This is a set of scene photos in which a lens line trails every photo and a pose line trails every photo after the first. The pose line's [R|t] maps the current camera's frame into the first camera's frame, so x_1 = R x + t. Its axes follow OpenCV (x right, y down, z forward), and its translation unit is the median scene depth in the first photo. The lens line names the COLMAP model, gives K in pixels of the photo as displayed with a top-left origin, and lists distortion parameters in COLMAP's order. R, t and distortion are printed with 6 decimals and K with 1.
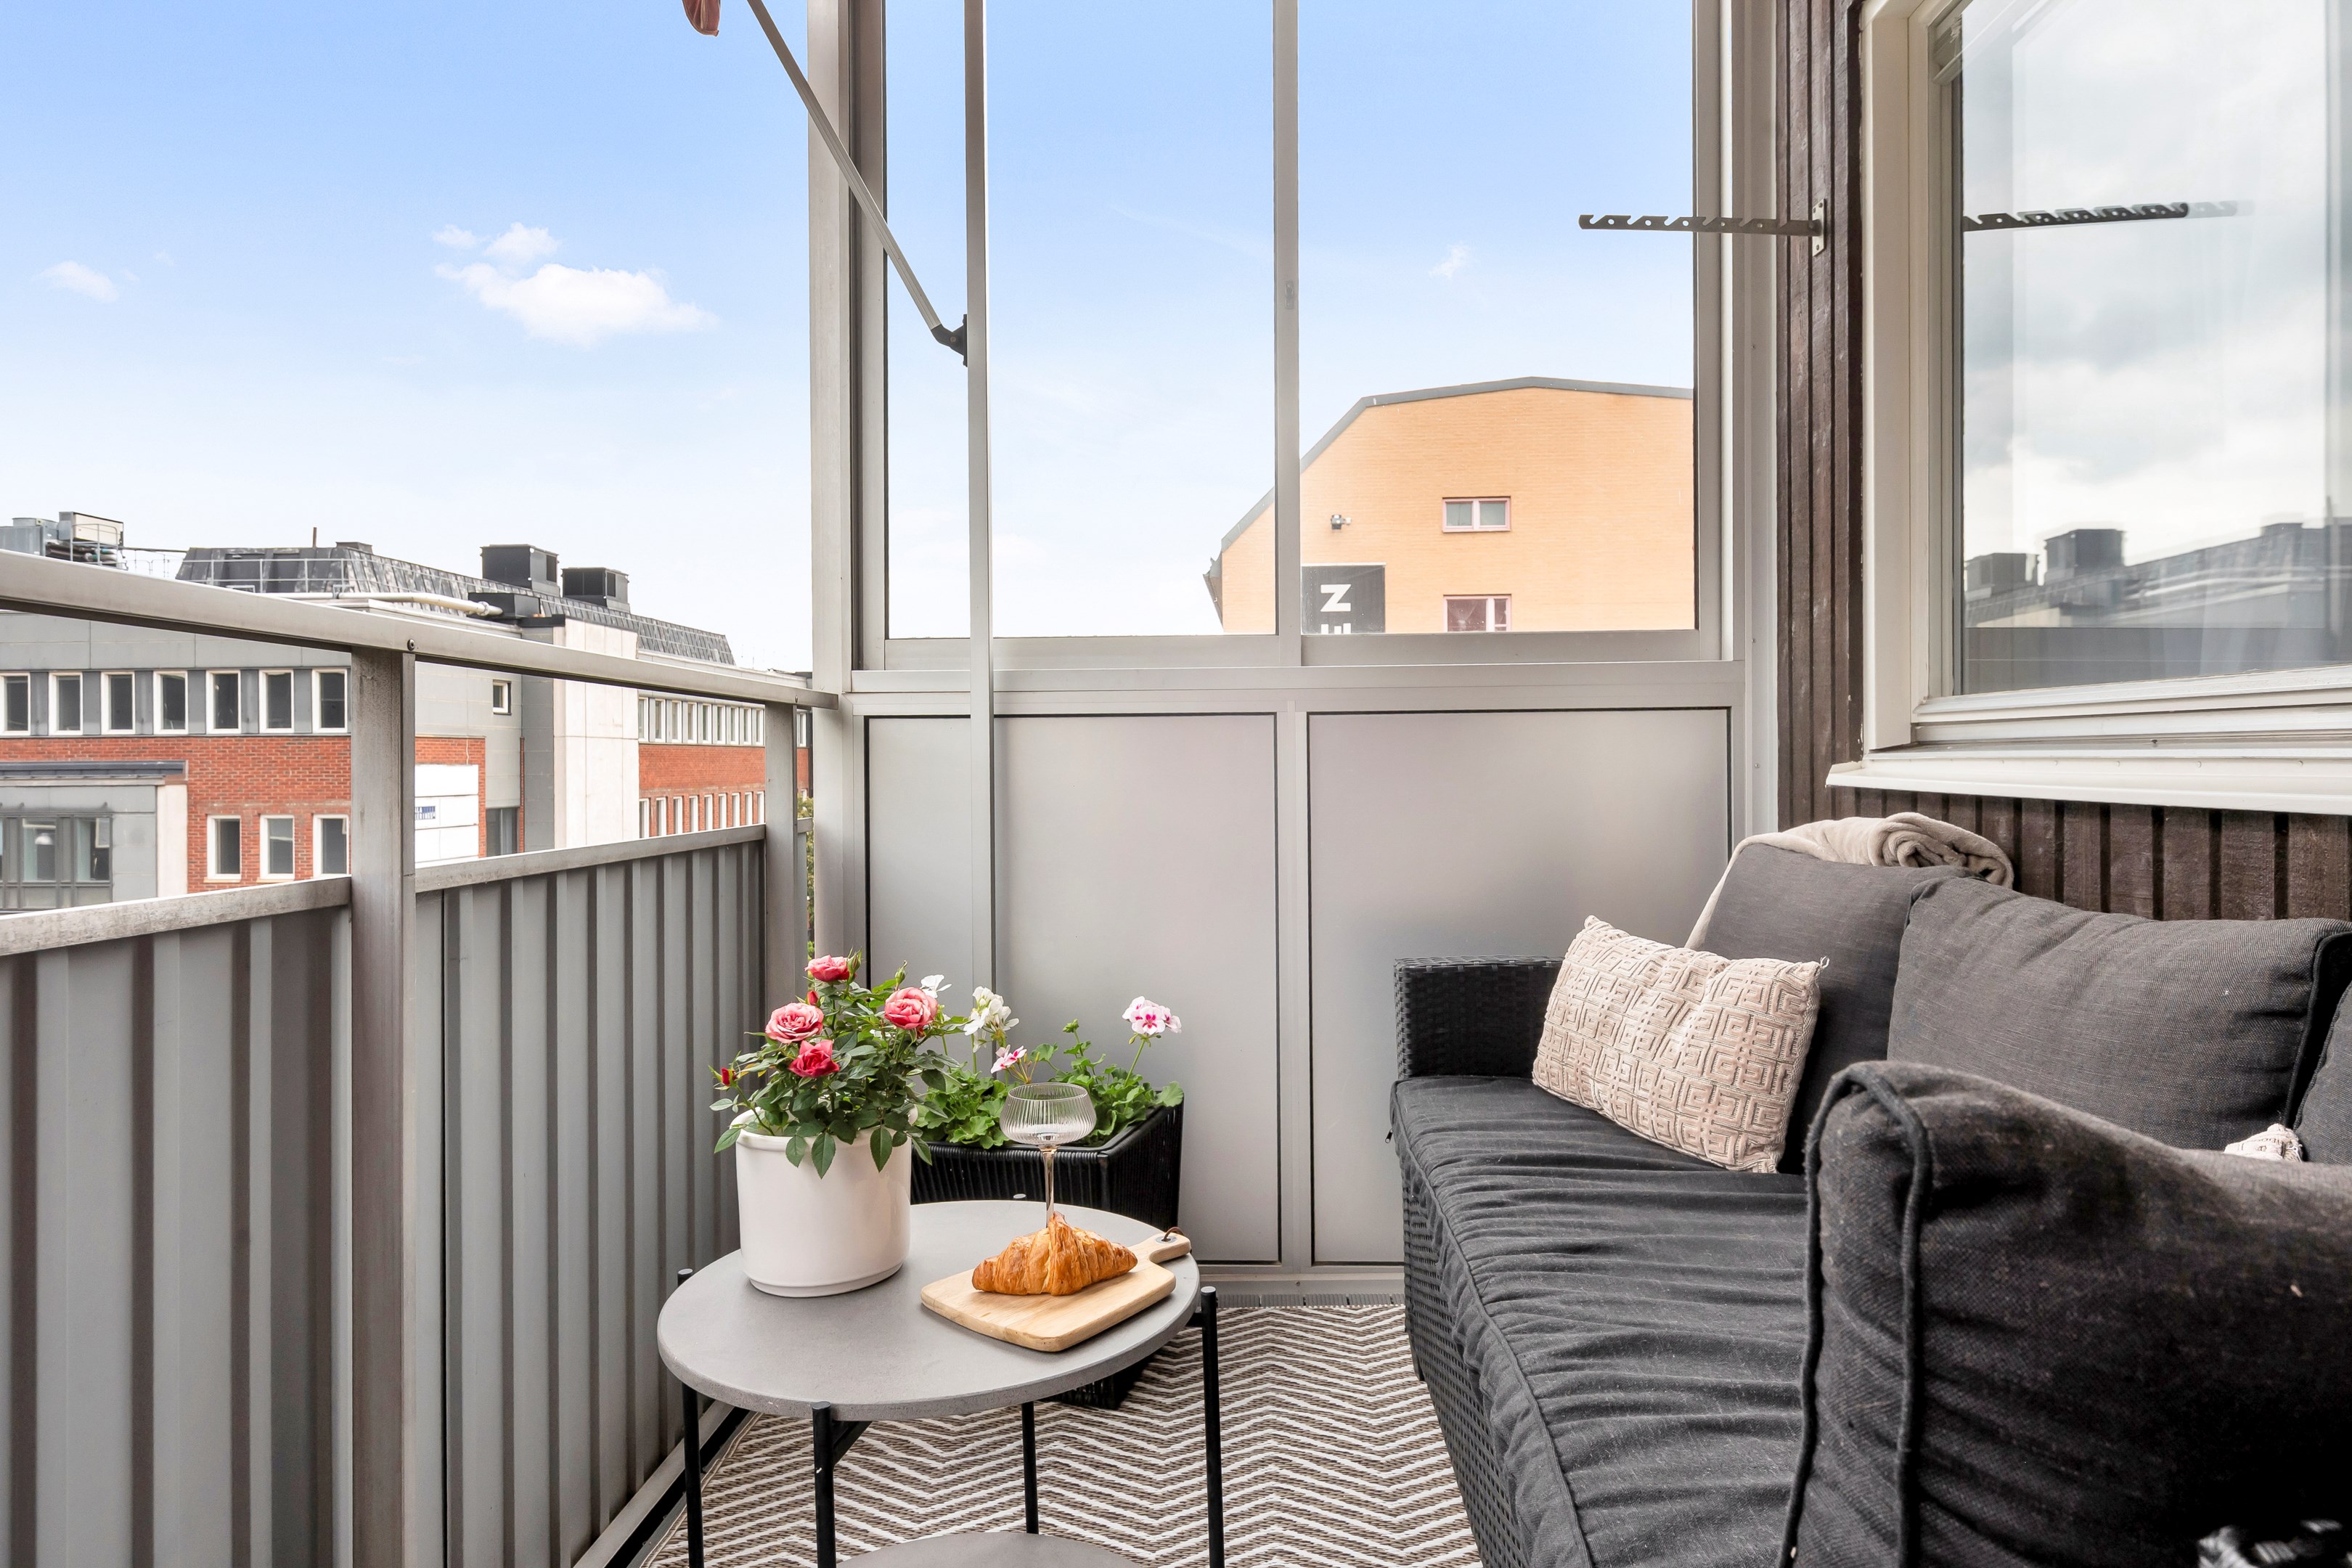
lens RADIAL K [[1401.2, 0, 1177.5], [0, 1401.2, 788.1], [0, 0, 1]] dist [0.002075, -0.003186]
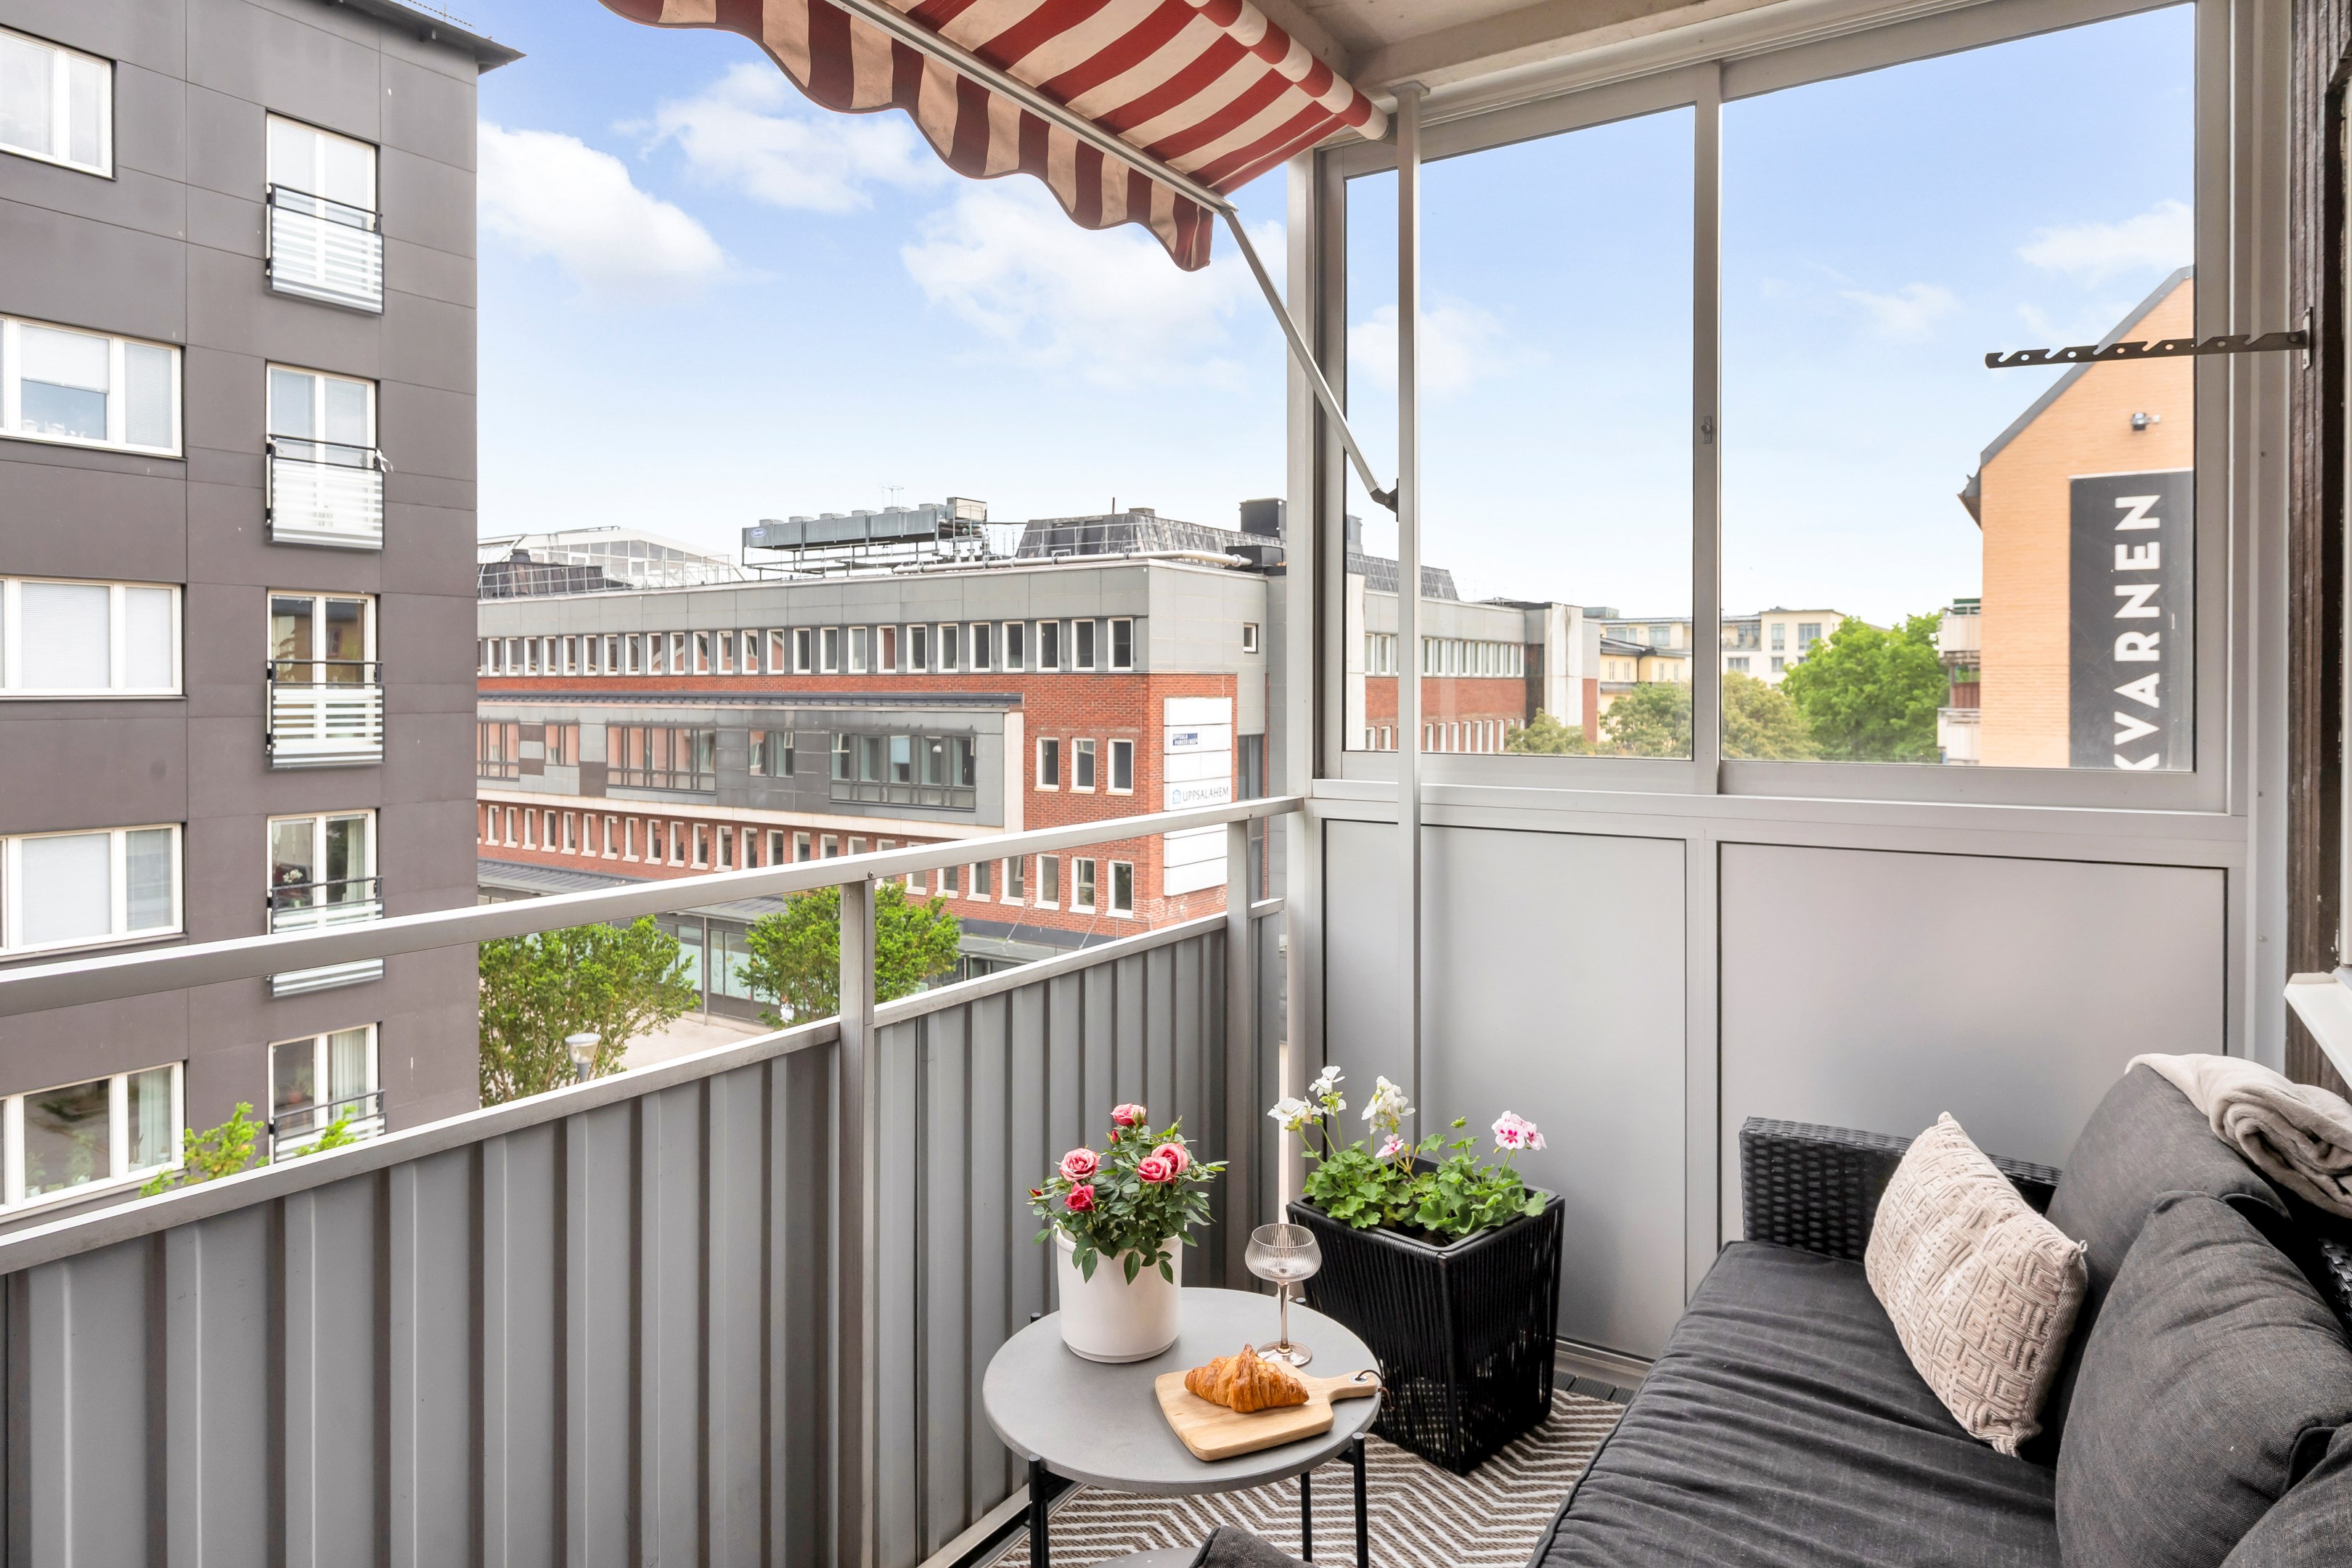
lens RADIAL K [[1405.3, 0, 1172.3], [0, 1405.3, 703.4], [0, 0, 1]] dist [-0.000656, -0.002930]
pose [[0.861963, 0.013967, -0.506779, 0.302958], [-0.009502, 0.999890, 0.011397, -0.183521], [0.506882, -0.005009, 0.862001, -0.092738]]
